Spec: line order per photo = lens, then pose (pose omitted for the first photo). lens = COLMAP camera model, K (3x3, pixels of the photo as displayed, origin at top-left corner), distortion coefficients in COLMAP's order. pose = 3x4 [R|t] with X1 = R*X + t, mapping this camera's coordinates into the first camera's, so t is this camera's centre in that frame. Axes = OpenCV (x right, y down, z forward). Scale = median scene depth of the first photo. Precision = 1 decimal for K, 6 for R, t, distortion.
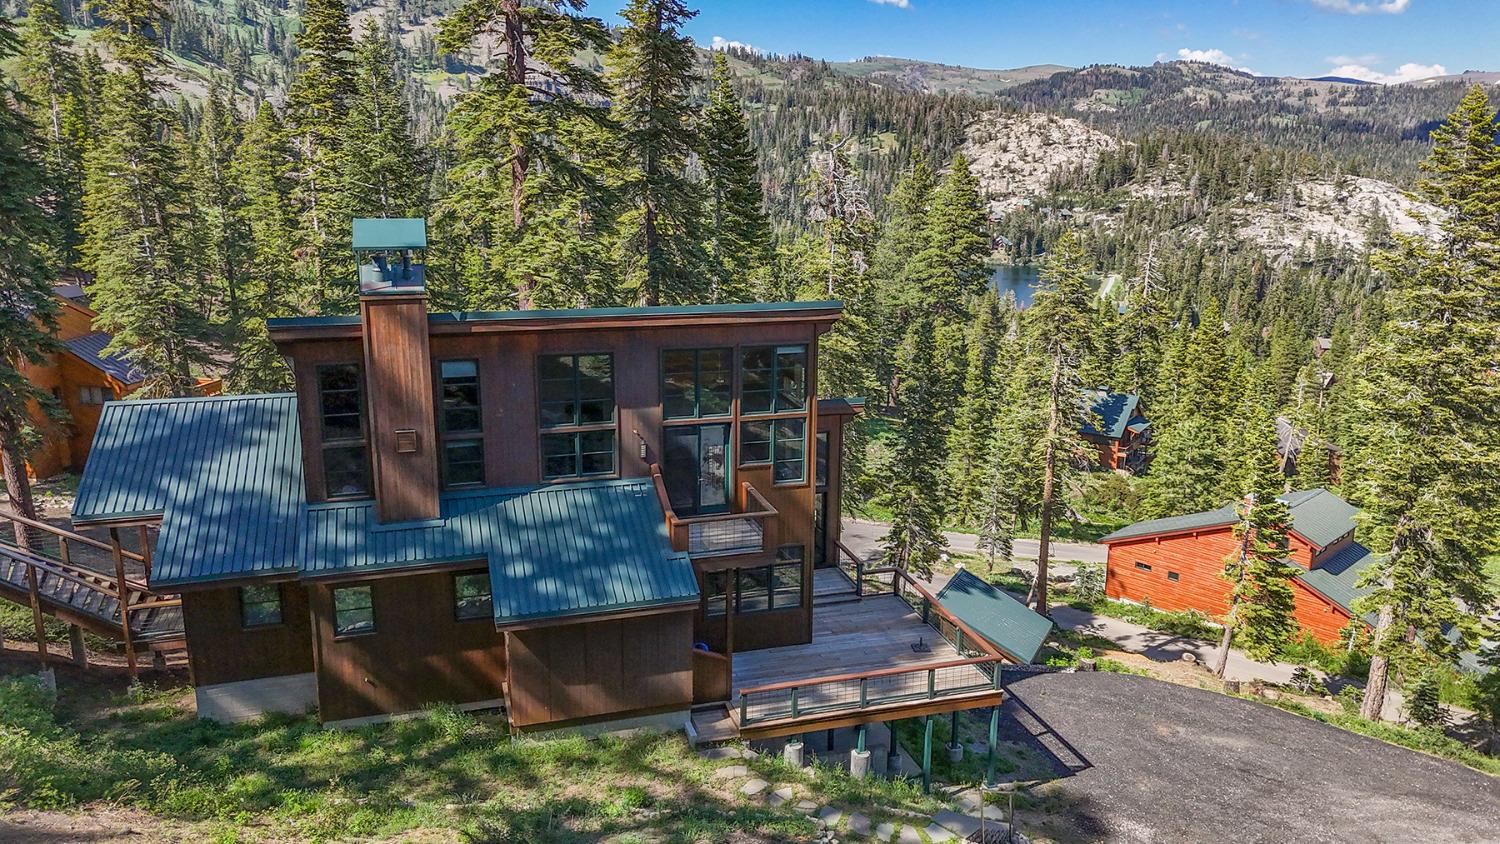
lens RADIAL K [[1102.4, 0, 748.4], [0, 1102.4, 420.1], [0, 0, 1]] dist [0.069934, -0.059281]
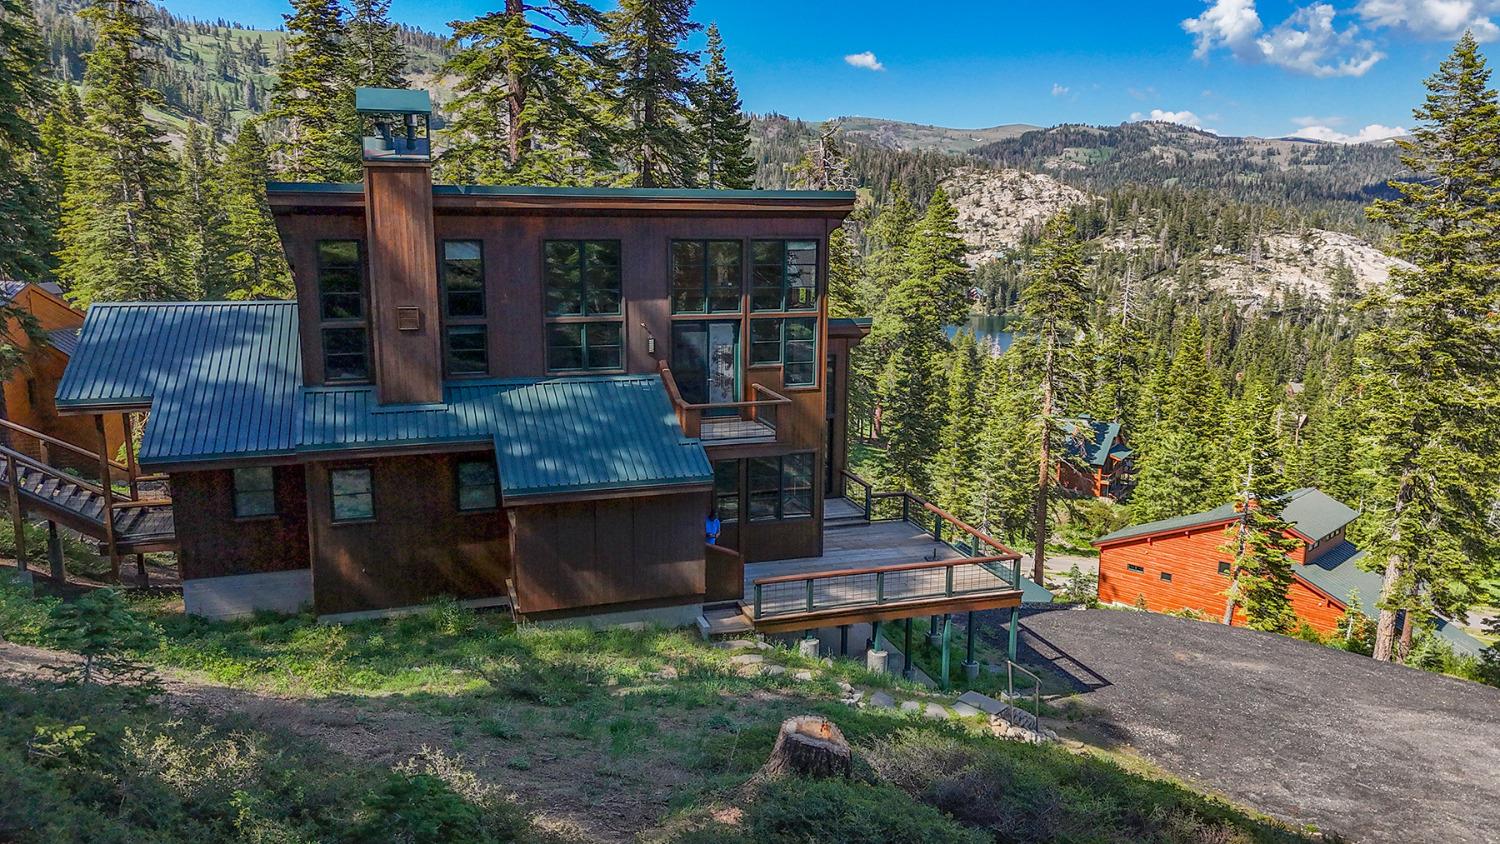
lens RADIAL K [[1102.4, 0, 748.5], [0, 1102.4, 419.6], [0, 0, 1]] dist [0.069934, -0.059281]
pose [[0.999785, -0.004009, 0.020336, -0.009923], [0.005014, 0.998755, -0.049640, 0.047979], [-0.020111, 0.049732, 0.998560, 0.010331]]
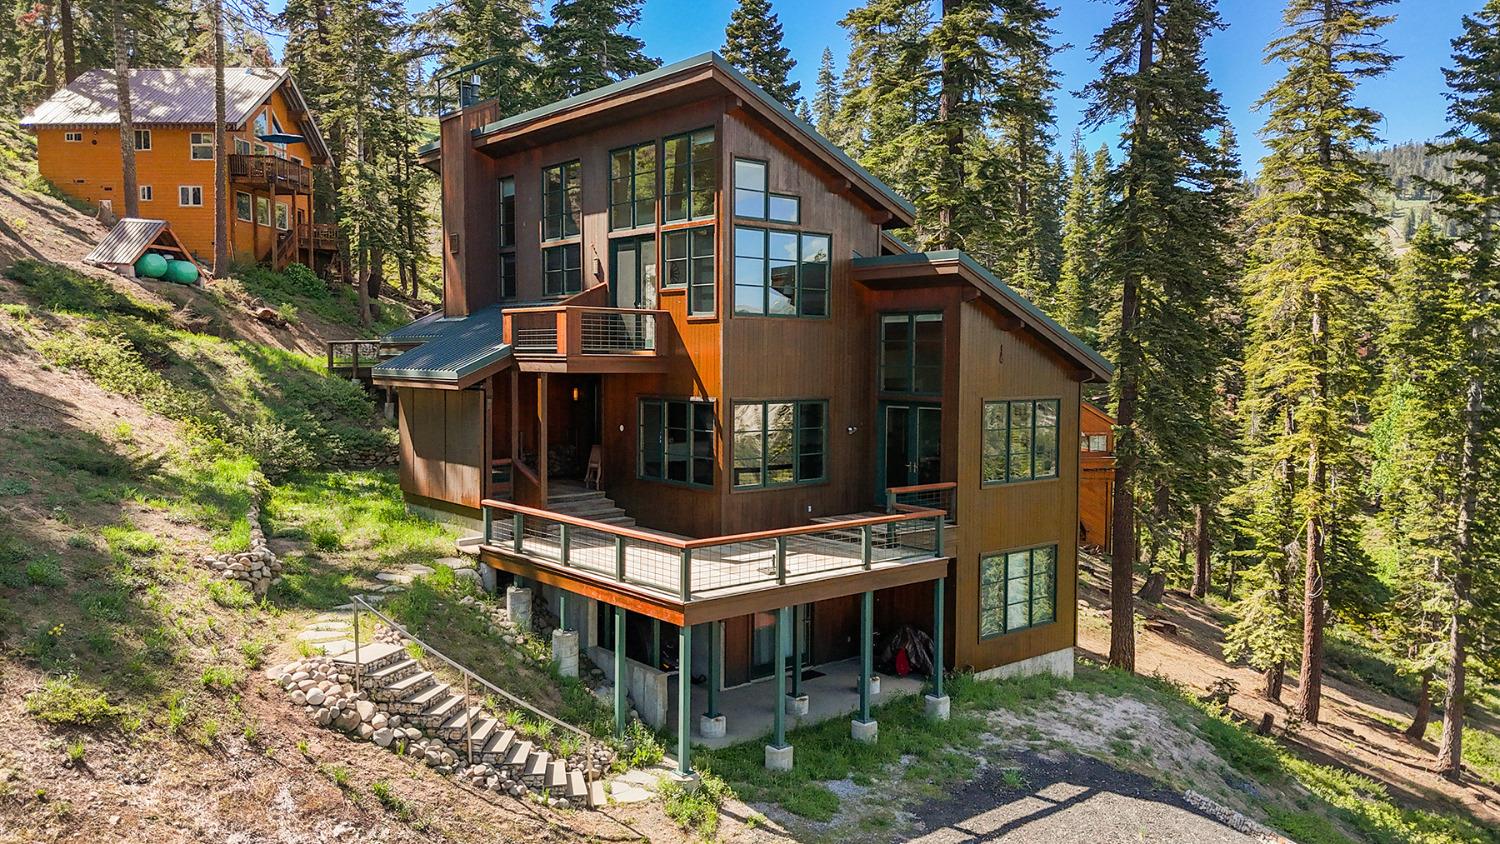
lens RADIAL K [[1102.4, 0, 745.1], [0, 1102.4, 418.0], [0, 0, 1]] dist [0.069934, -0.059281]
pose [[0.401094, 0.046204, -0.914871, 0.271414], [-0.225508, 0.972971, -0.049728, 0.056758], [0.887845, 0.226256, 0.400672, 0.260693]]
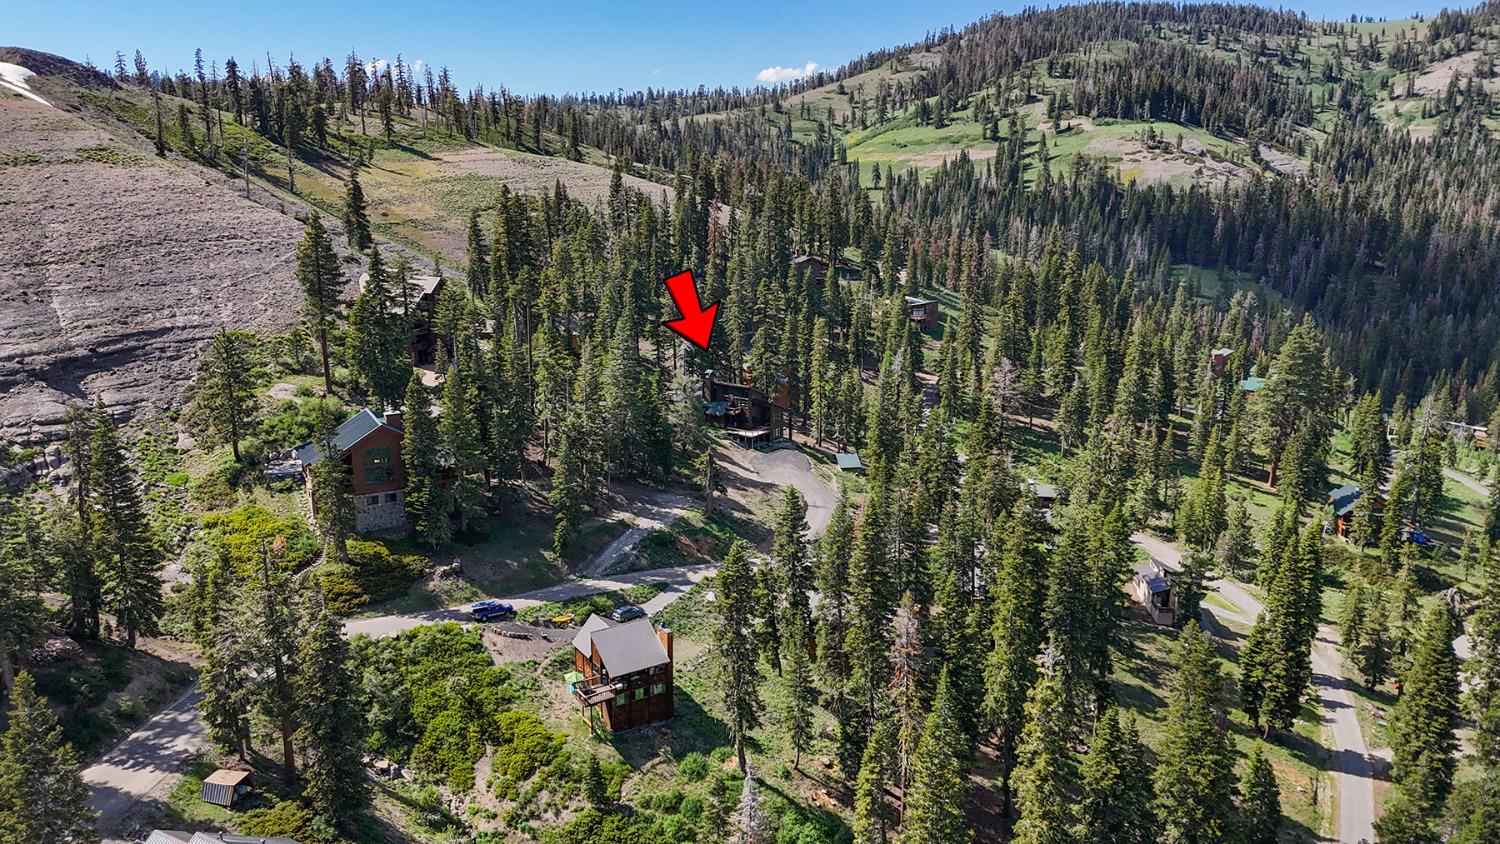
lens RADIAL K [[1102.4, 0, 749.8], [0, 1102.4, 426.7], [0, 0, 1]] dist [0.069934, -0.059281]
pose [[0.598669, 0.178145, -0.780935, 2.193668], [-0.186810, 0.979121, 0.080145, -0.157452], [0.778908, 0.097906, 0.619449, -1.354041]]
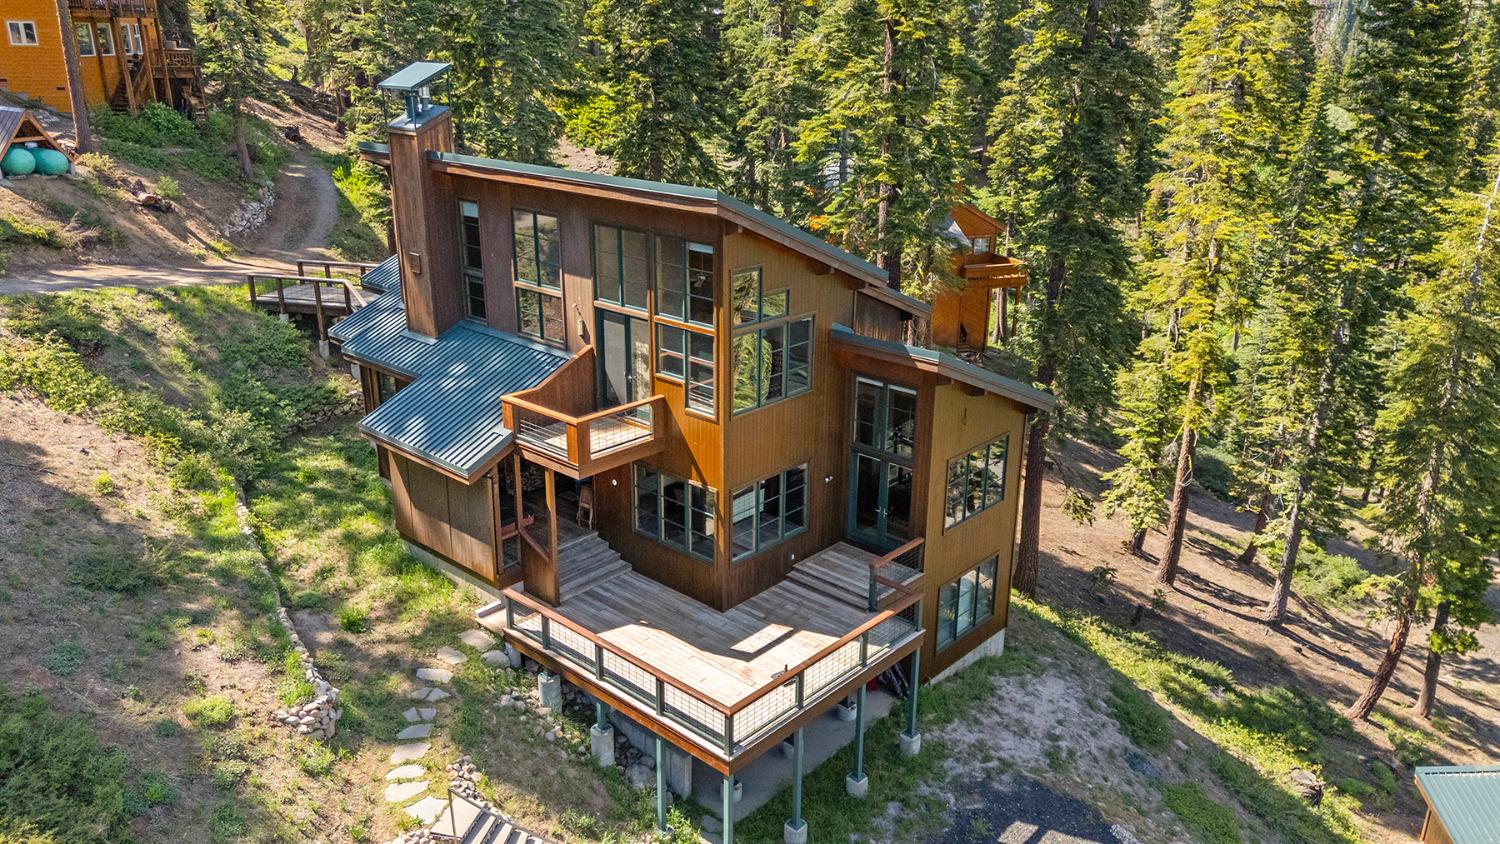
lens RADIAL K [[1102.4, 0, 744.7], [0, 1102.4, 417.1], [0, 0, 1]] dist [0.069934, -0.059281]
pose [[0.515959, 0.276210, -0.810861, 0.257714], [-0.212011, 0.958314, 0.191533, -0.036881], [0.829962, 0.073089, 0.553010, 0.203594]]
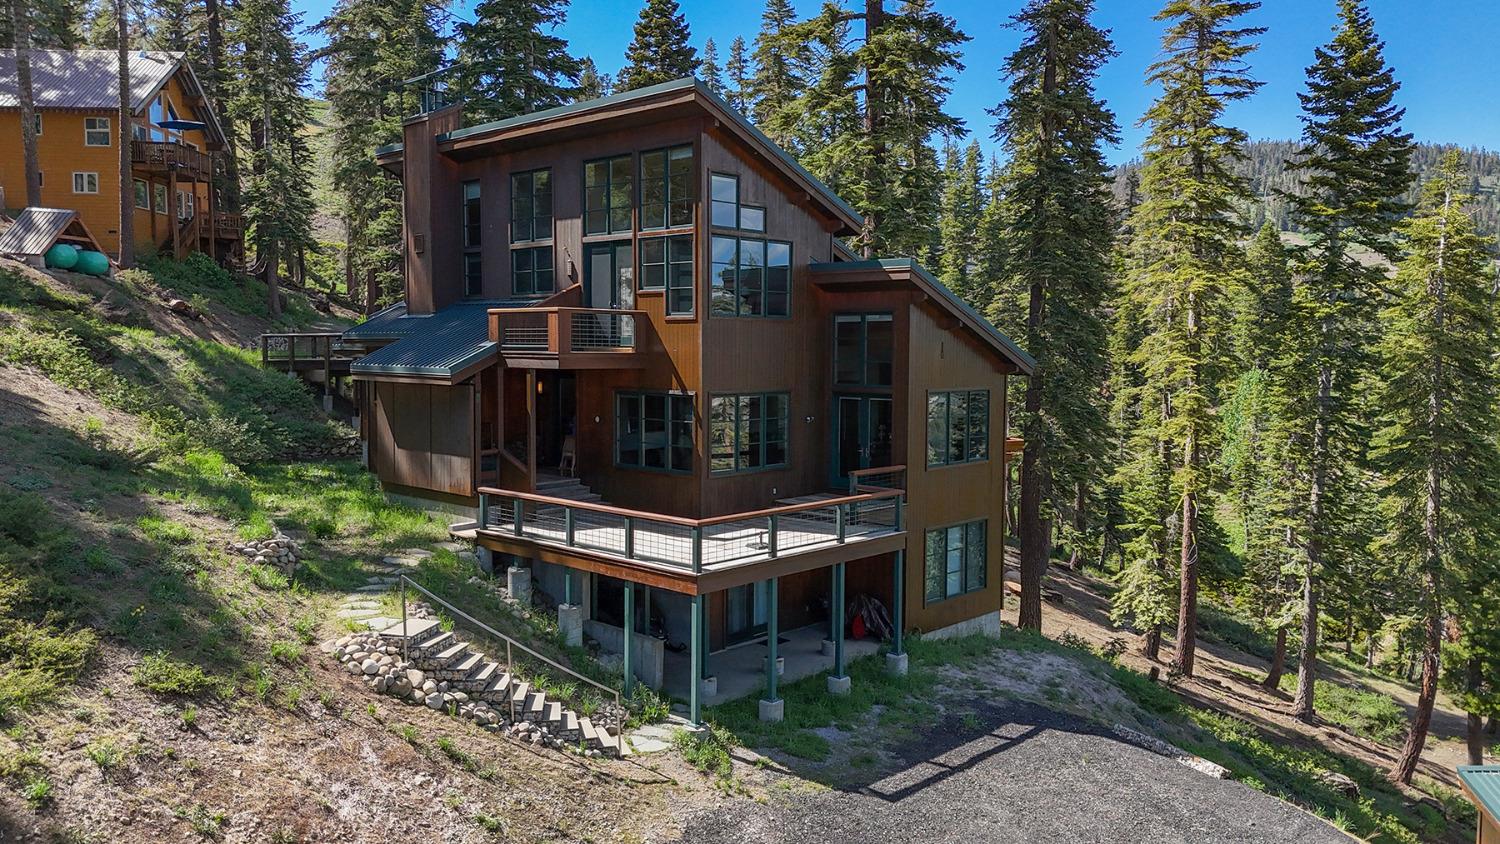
lens RADIAL K [[1102.4, 0, 745.0], [0, 1102.4, 417.7], [0, 0, 1]] dist [0.069934, -0.059281]
pose [[0.502788, 0.052831, -0.862794, 0.284082], [-0.211269, 0.975370, -0.063391, 0.063005], [0.838194, 0.214153, 0.501566, 0.225370]]
